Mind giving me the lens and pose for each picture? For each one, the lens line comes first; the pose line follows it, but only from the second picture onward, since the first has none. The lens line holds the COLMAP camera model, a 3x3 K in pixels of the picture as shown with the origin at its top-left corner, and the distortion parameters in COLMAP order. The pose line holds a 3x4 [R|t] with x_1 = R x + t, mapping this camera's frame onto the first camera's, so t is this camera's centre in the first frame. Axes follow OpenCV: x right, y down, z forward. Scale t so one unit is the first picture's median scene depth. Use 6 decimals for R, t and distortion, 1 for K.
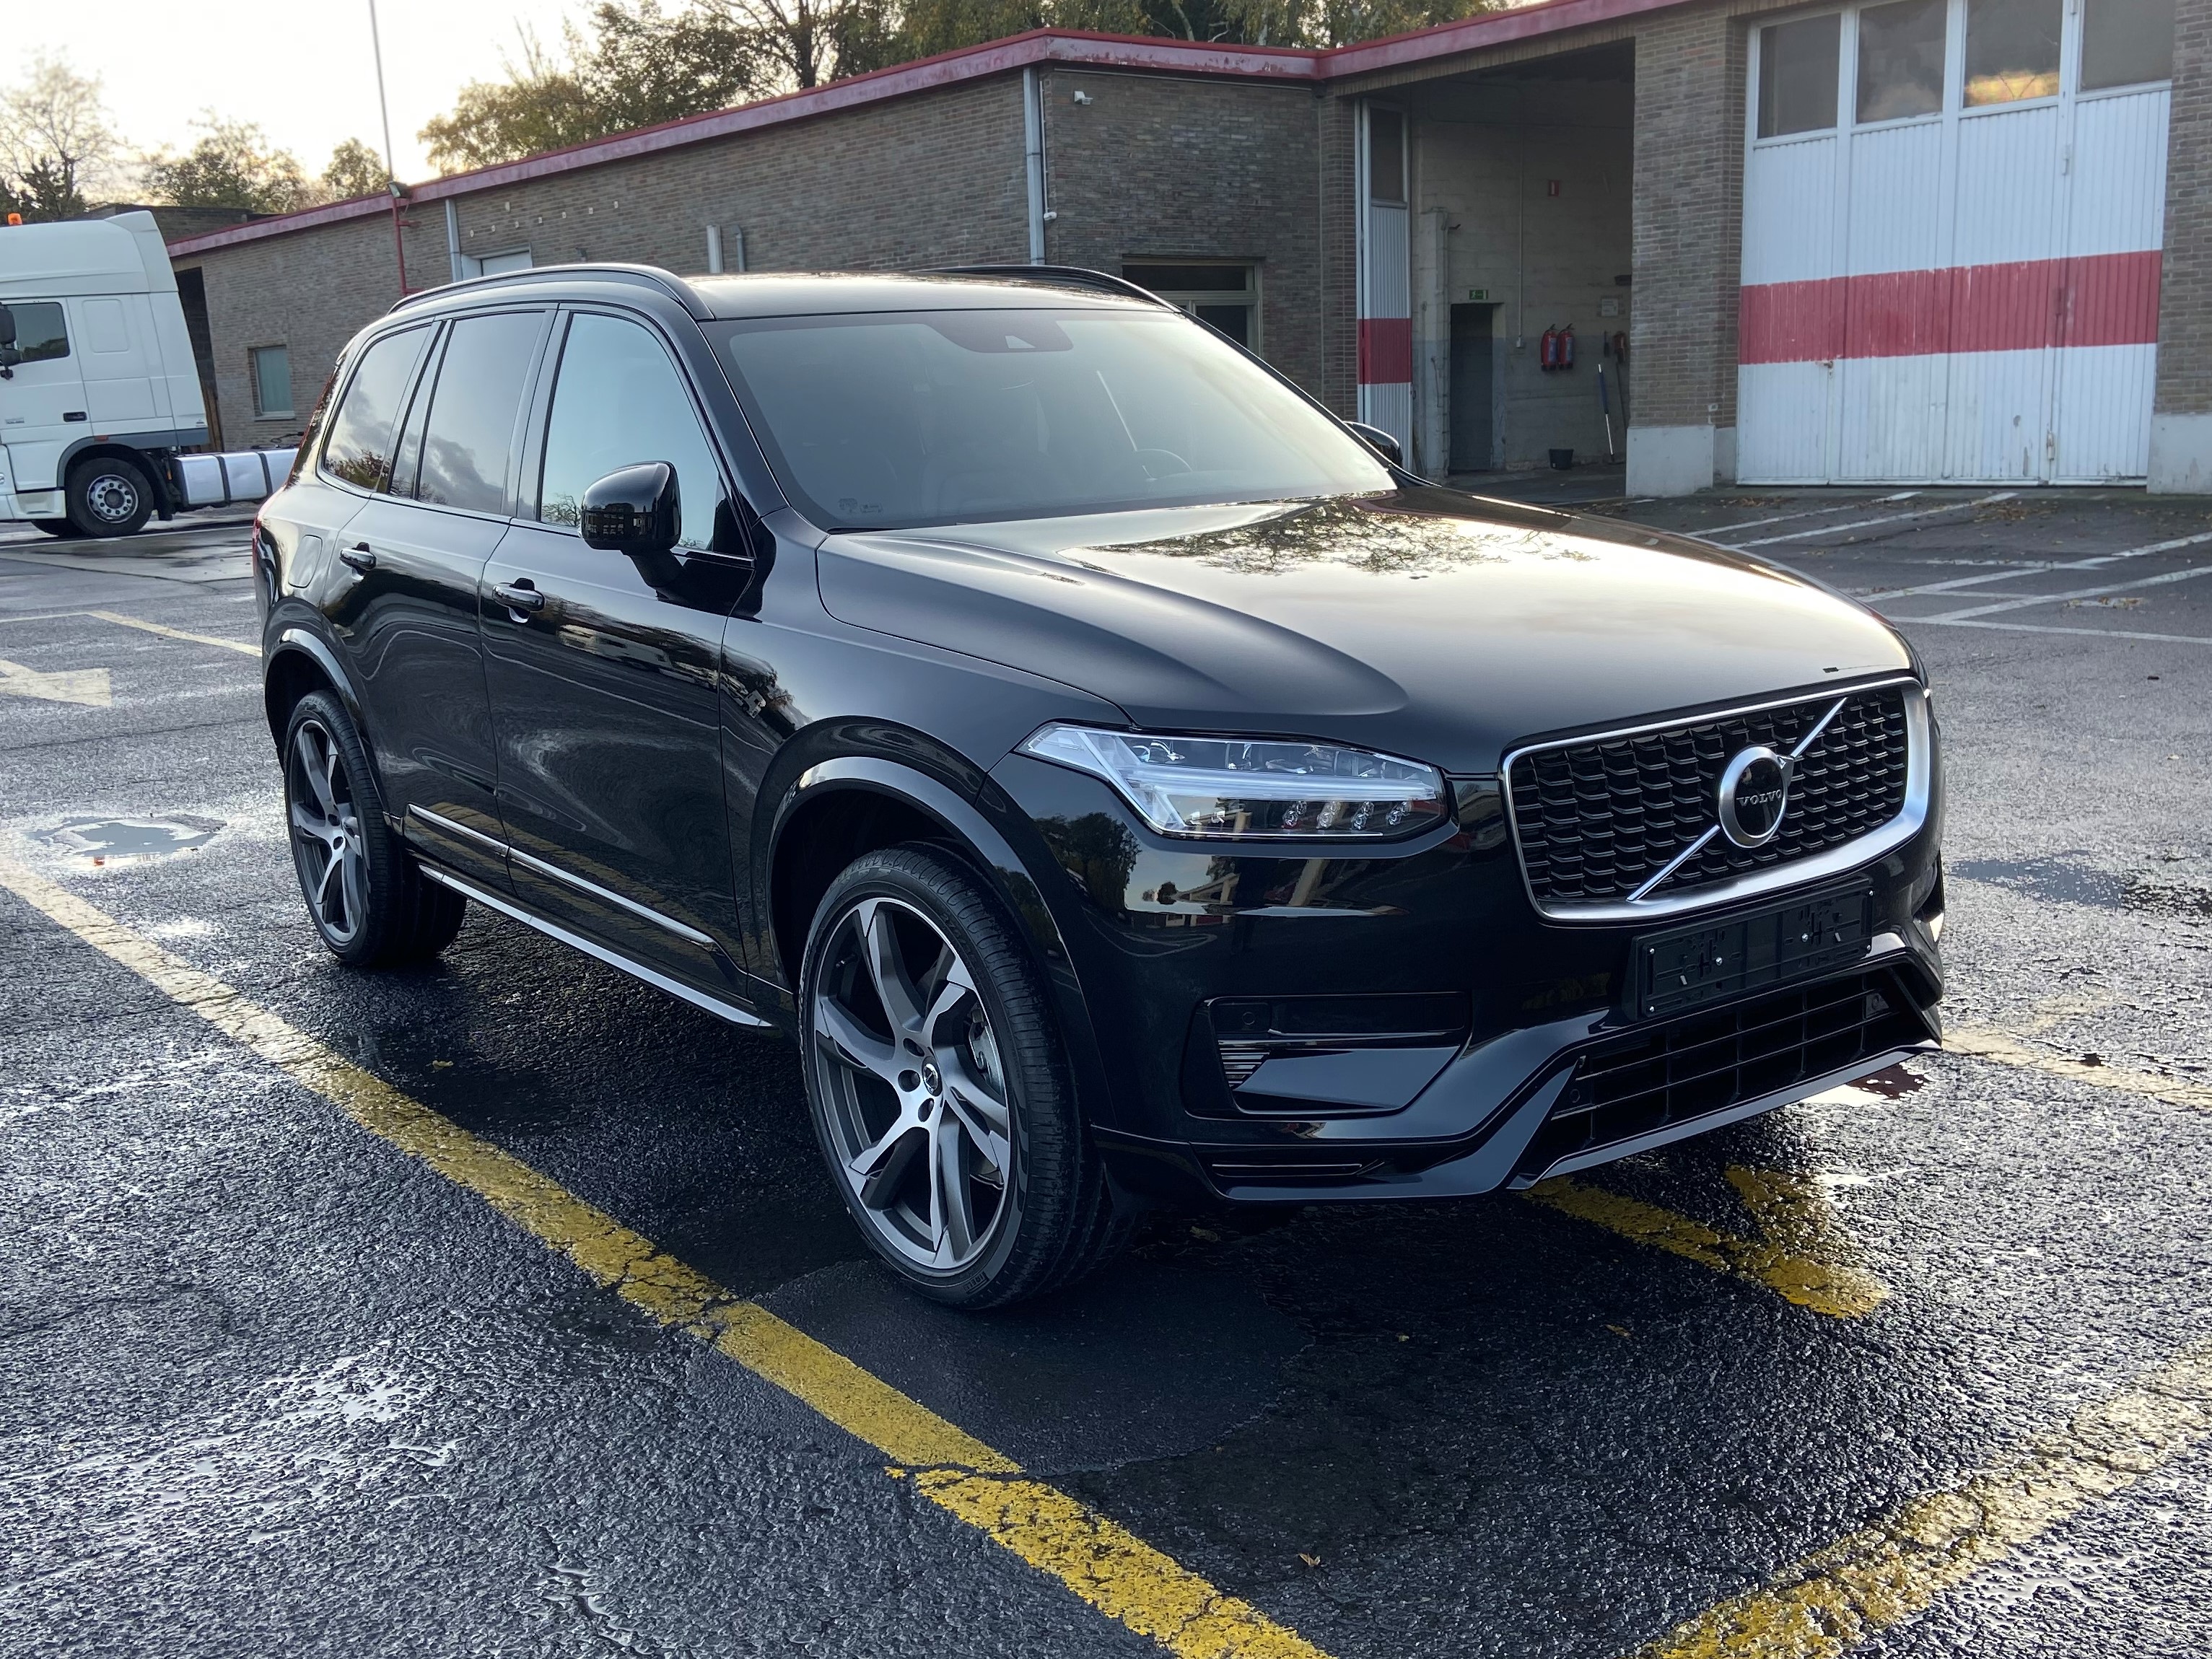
lens RADIAL K [[2215.3, 0, 1123.0], [0, 2215.3, 832.2], [0, 0, 1]] dist [0.141839, -0.185826]
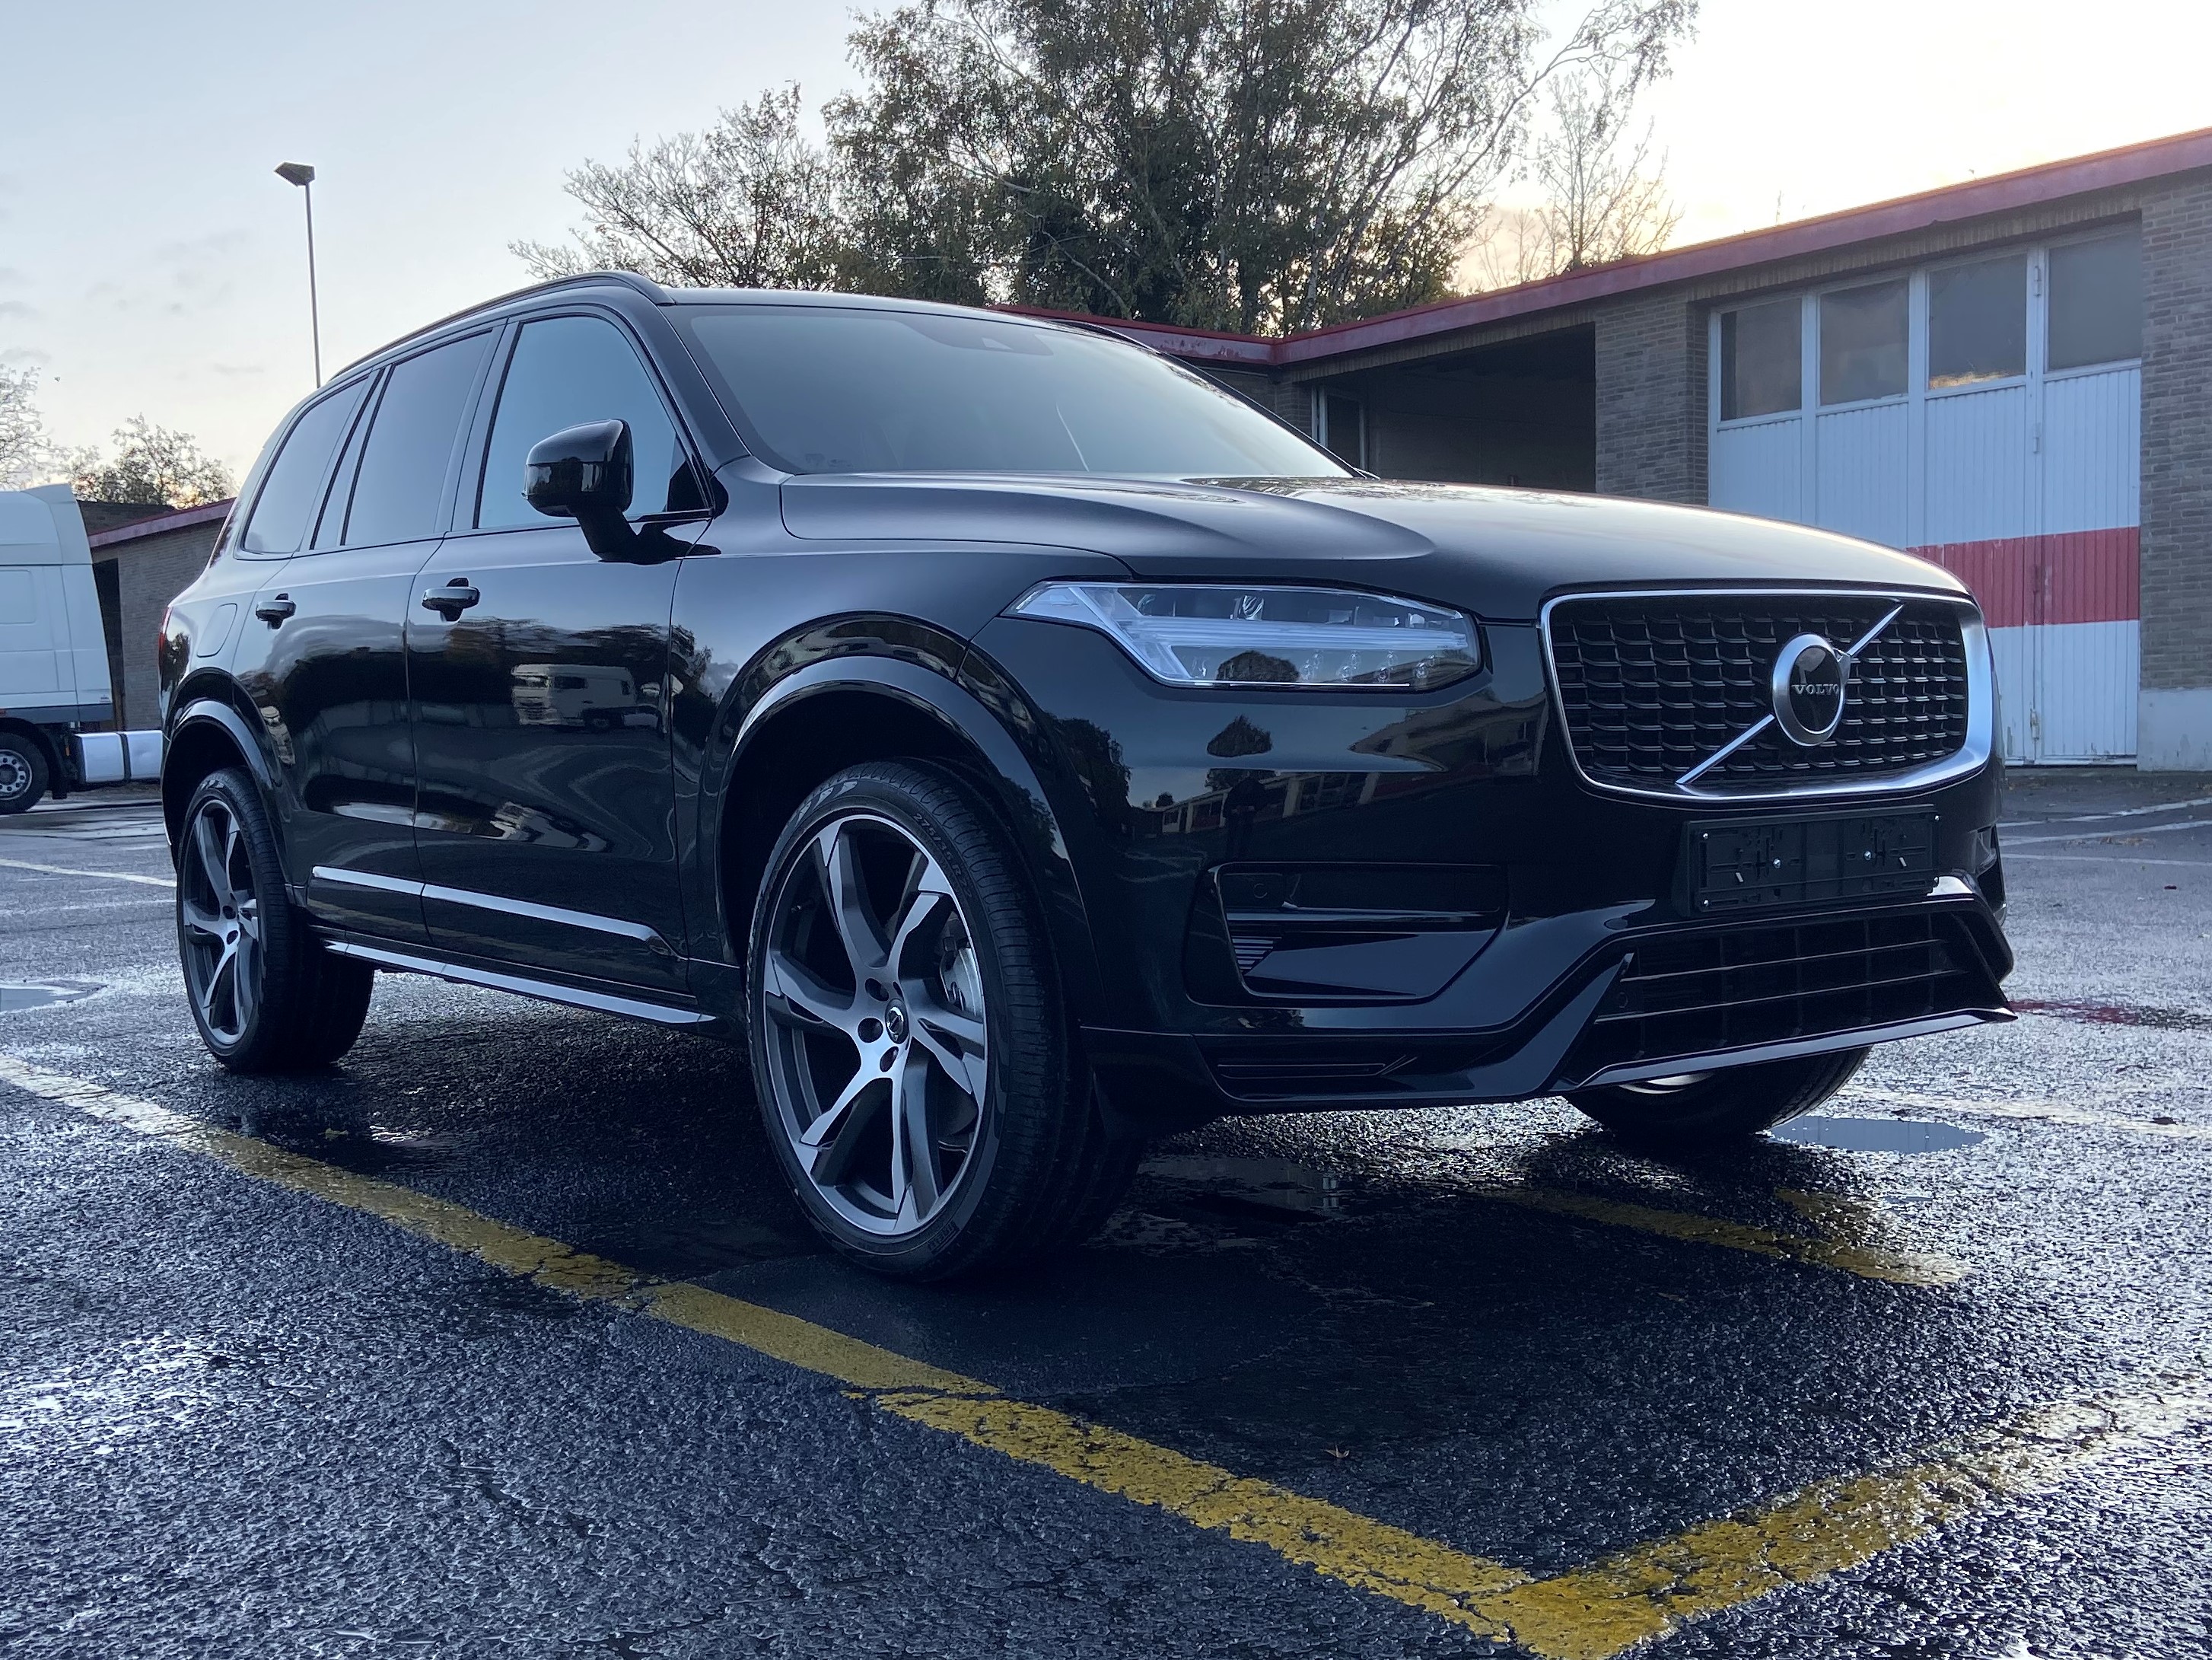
lens RADIAL K [[2339.6, 0, 1106.0], [0, 2339.6, 830.0], [0, 0, 1]] dist [0.141787, -0.177657]
pose [[0.999774, 0.013701, 0.016282, -0.018606], [-0.011281, 0.990030, -0.140403, 0.169431], [-0.018043, 0.140187, 0.989961, 0.055208]]
